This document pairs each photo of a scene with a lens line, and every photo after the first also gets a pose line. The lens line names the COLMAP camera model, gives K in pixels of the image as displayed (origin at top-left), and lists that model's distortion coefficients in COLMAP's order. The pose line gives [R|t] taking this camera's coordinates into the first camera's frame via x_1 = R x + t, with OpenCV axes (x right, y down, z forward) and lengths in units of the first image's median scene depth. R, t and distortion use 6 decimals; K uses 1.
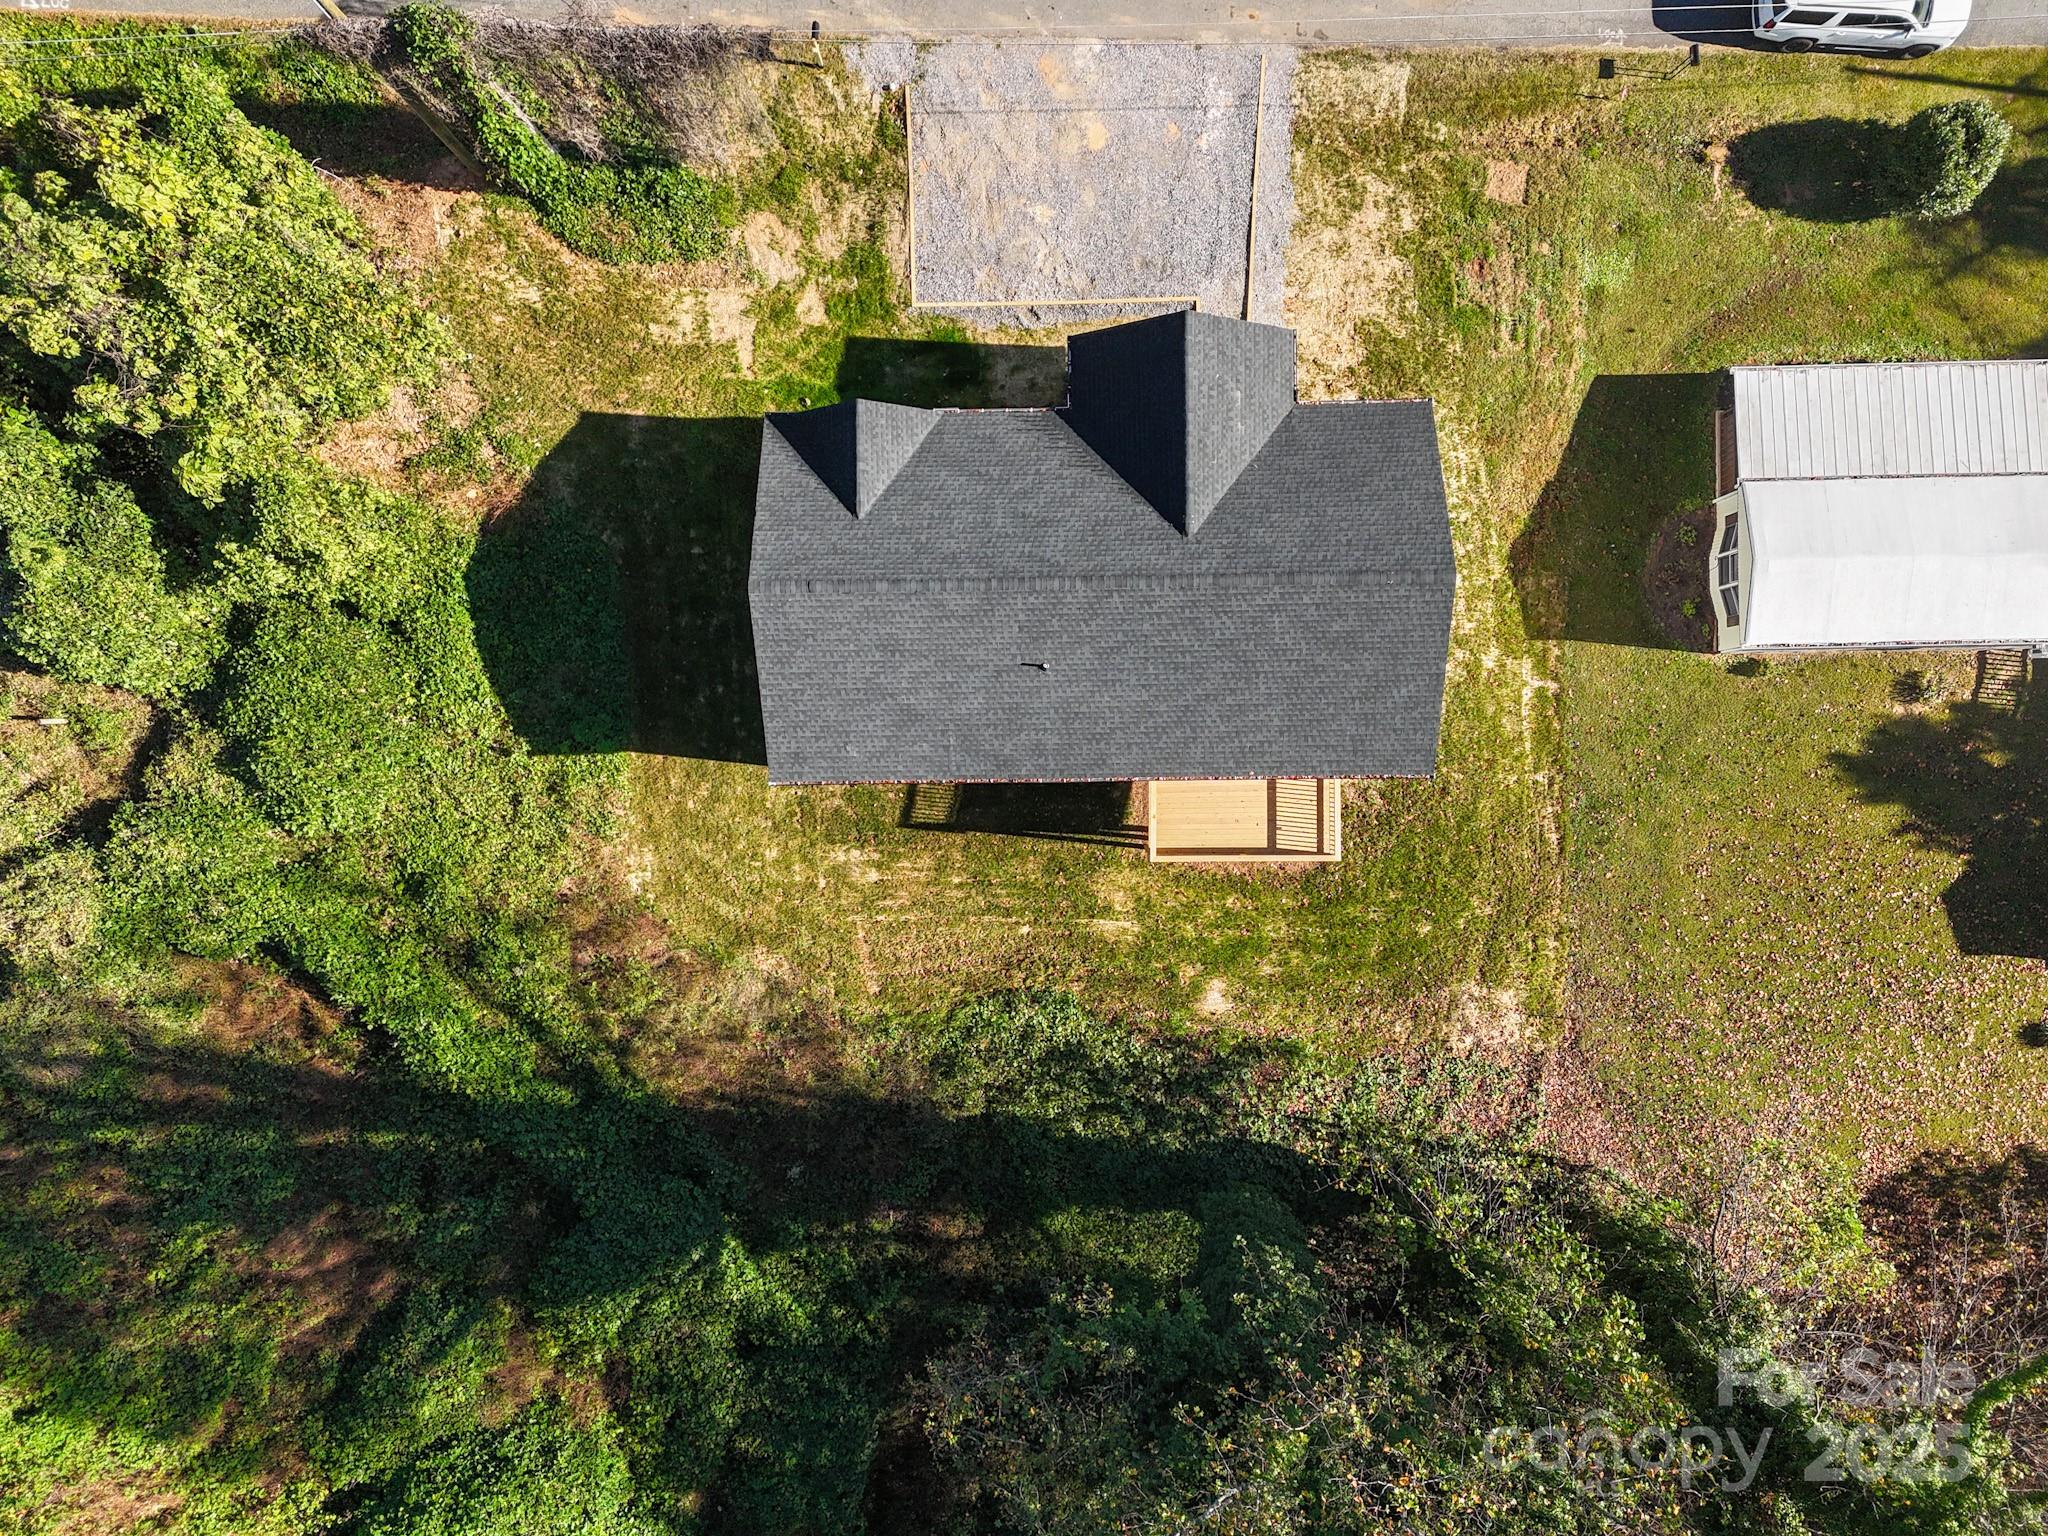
lens RADIAL K [[1496.5, 0, 1024.0], [0, 1496.5, 768.0], [0, 0, 1]] dist [0.079420, -0.069500]
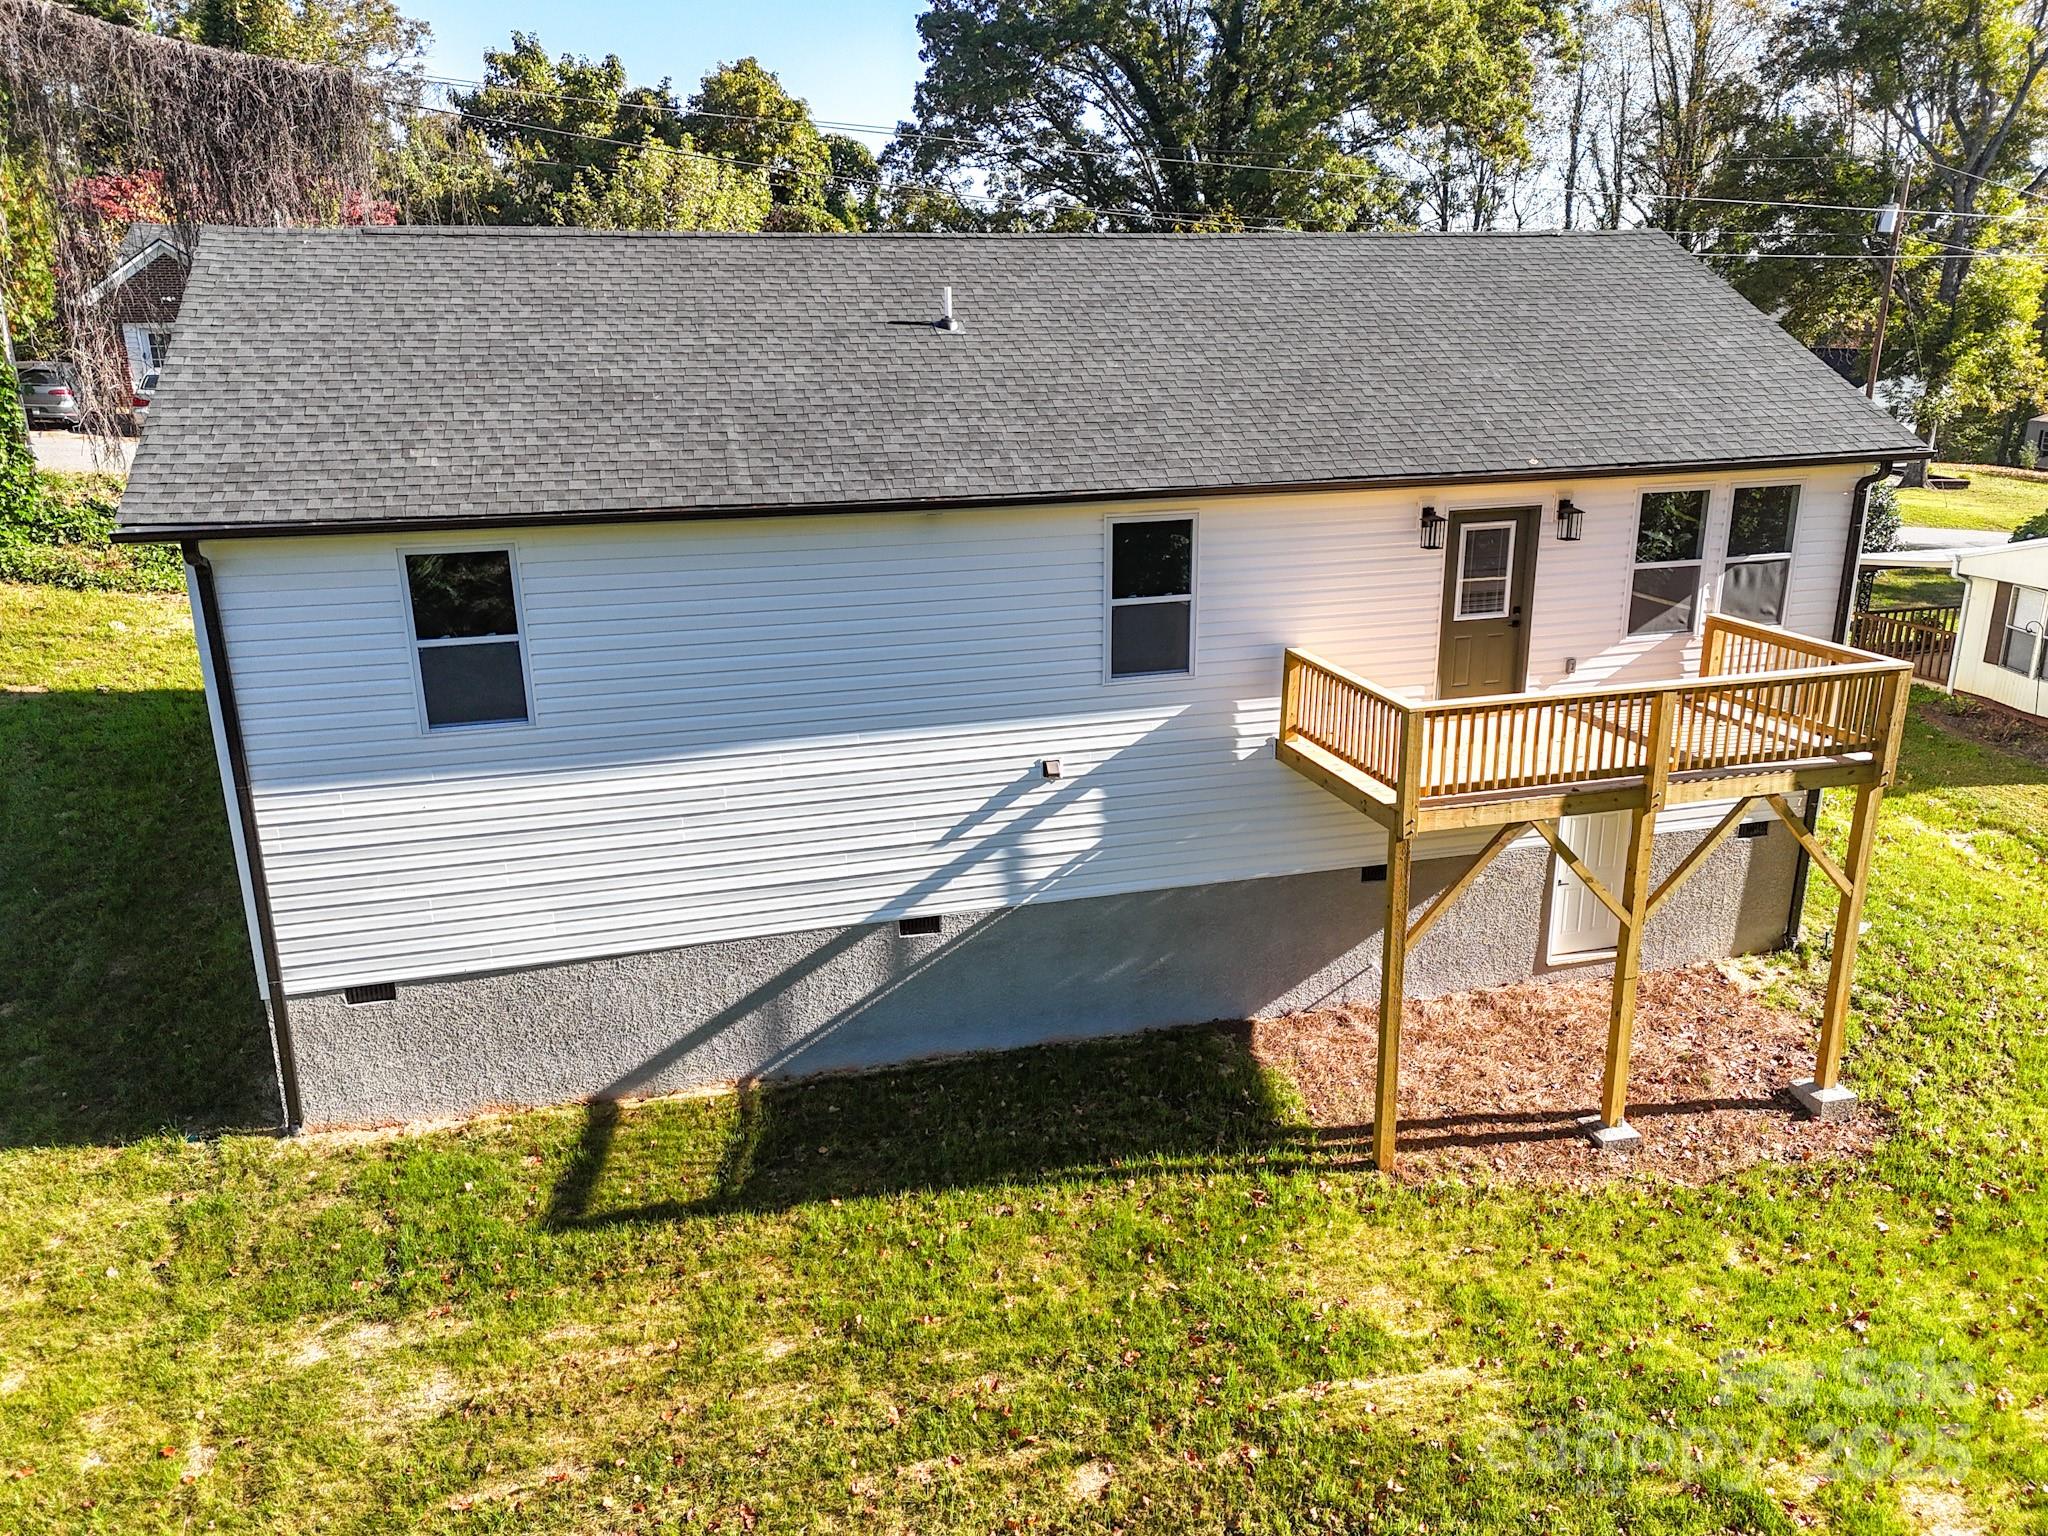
lens RADIAL K [[1496.5, 0, 1024.0], [0, 1496.5, 768.0], [0, 0, 1]] dist [0.079420, -0.069500]
pose [[0.966794, -0.065881, 0.246919, -0.061939], [0.255395, 0.283370, -0.924378, 0.299609], [-0.009071, 0.956745, 0.290786, 0.825663]]
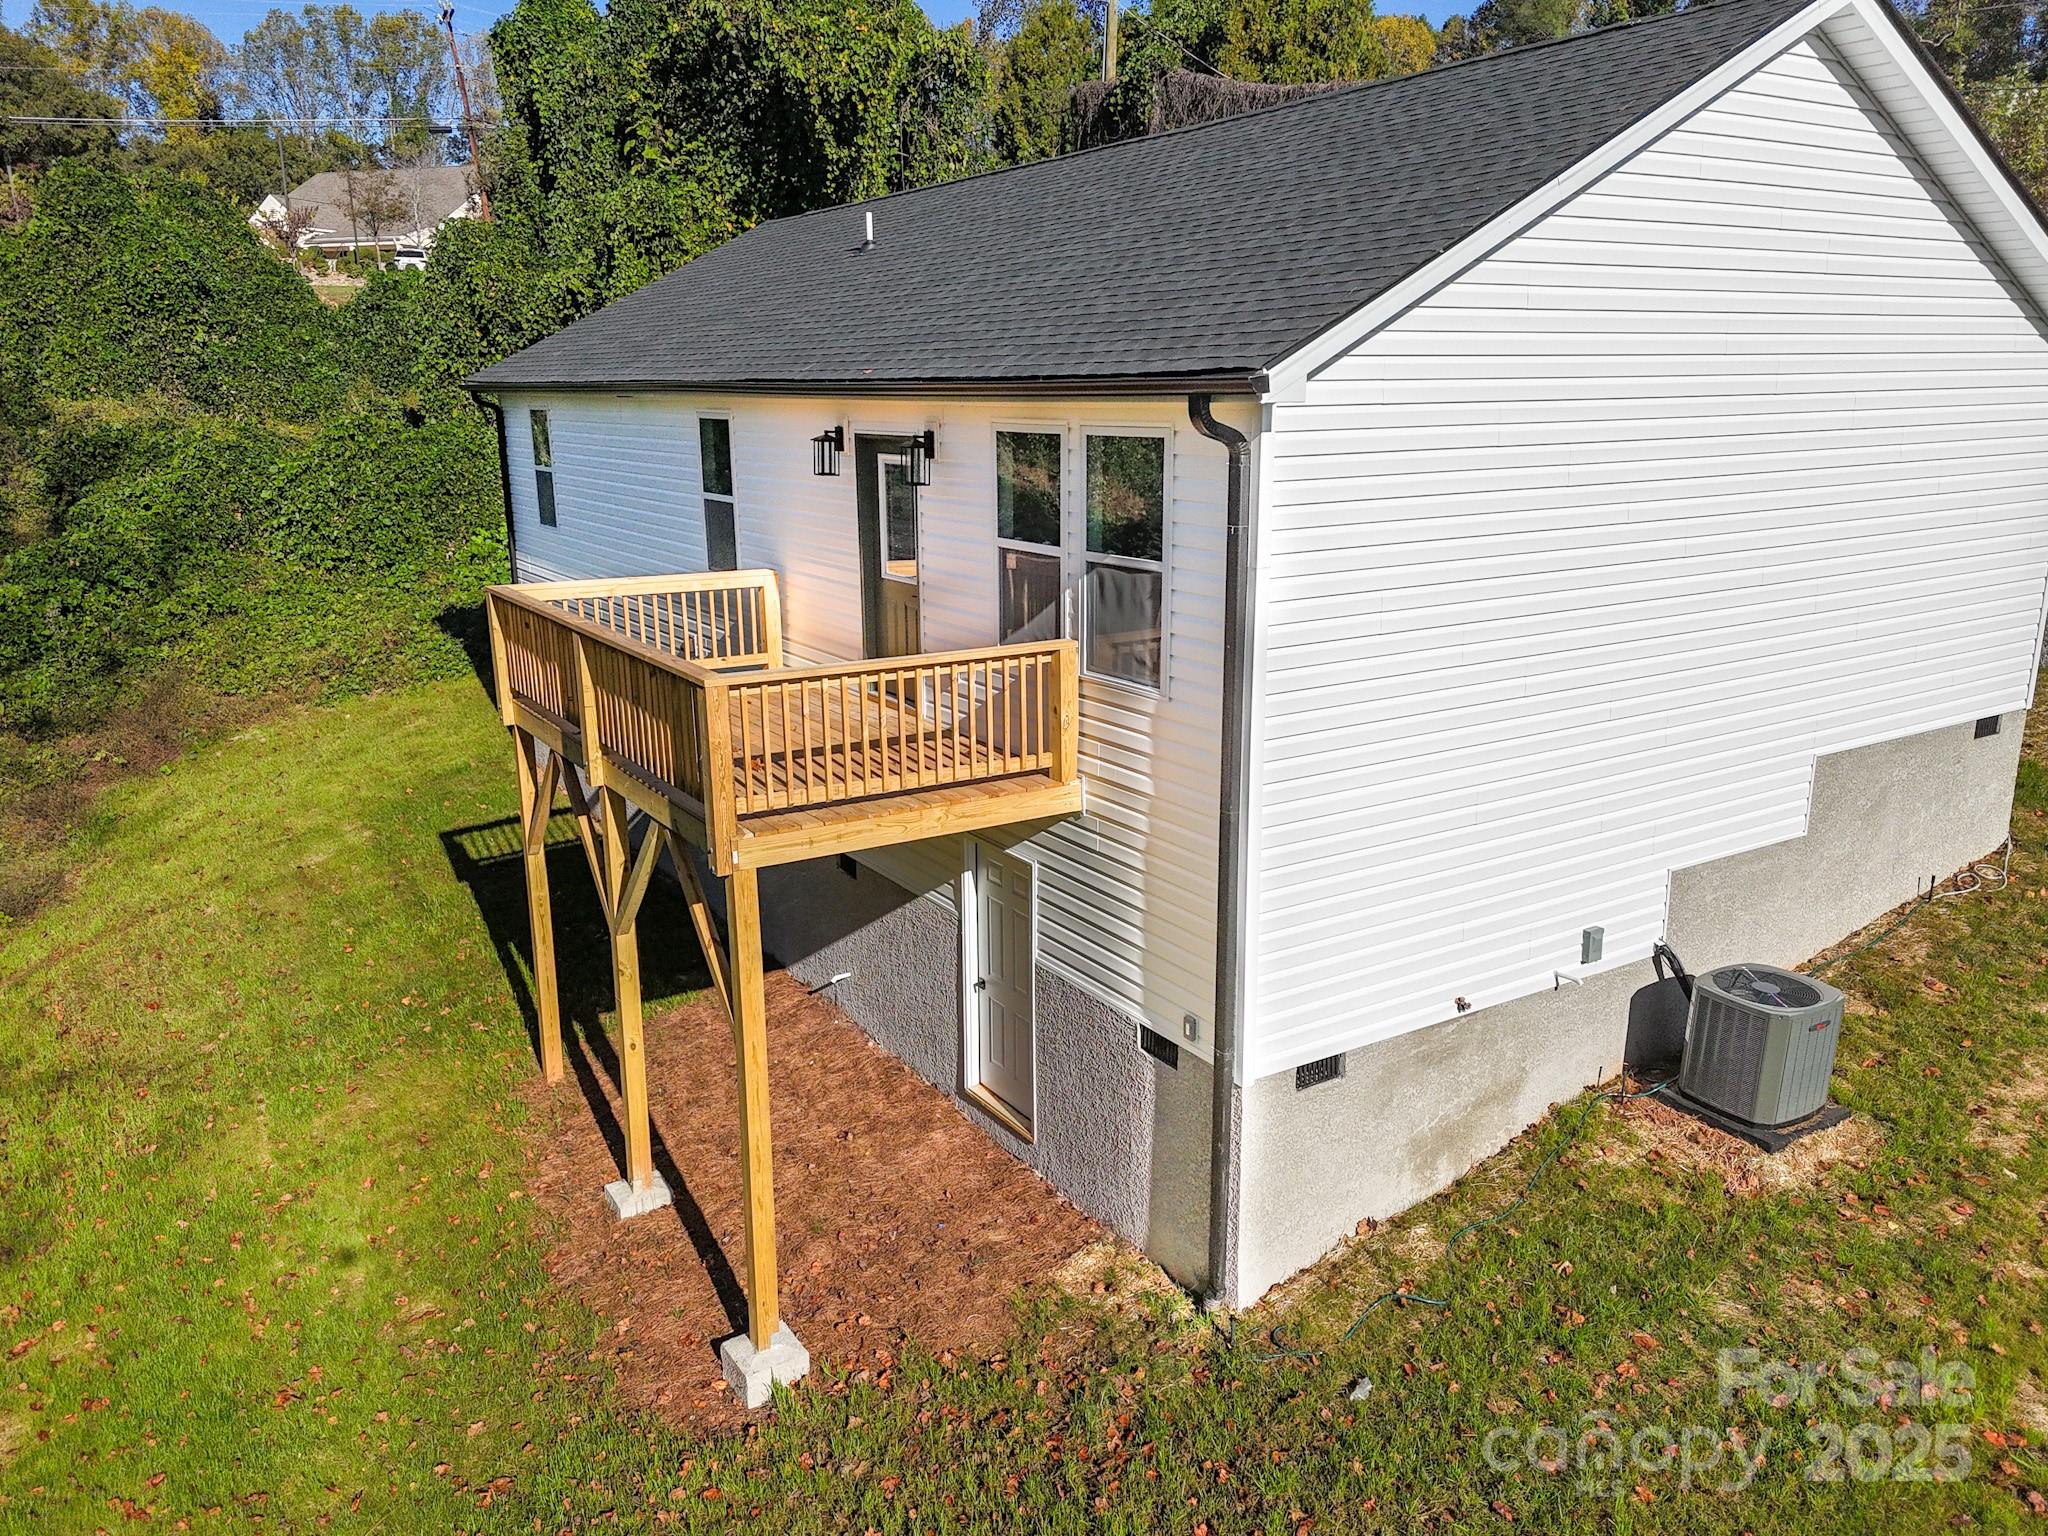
lens RADIAL K [[1496.5, 0, 1024.0], [0, 1496.5, 768.0], [0, 0, 1]] dist [0.079420, -0.069500]
pose [[0.523715, 0.225571, -0.821486, 0.370470], [-0.851882, 0.143699, -0.503635, 0.116979], [0.004441, 0.963571, 0.267417, 0.853263]]
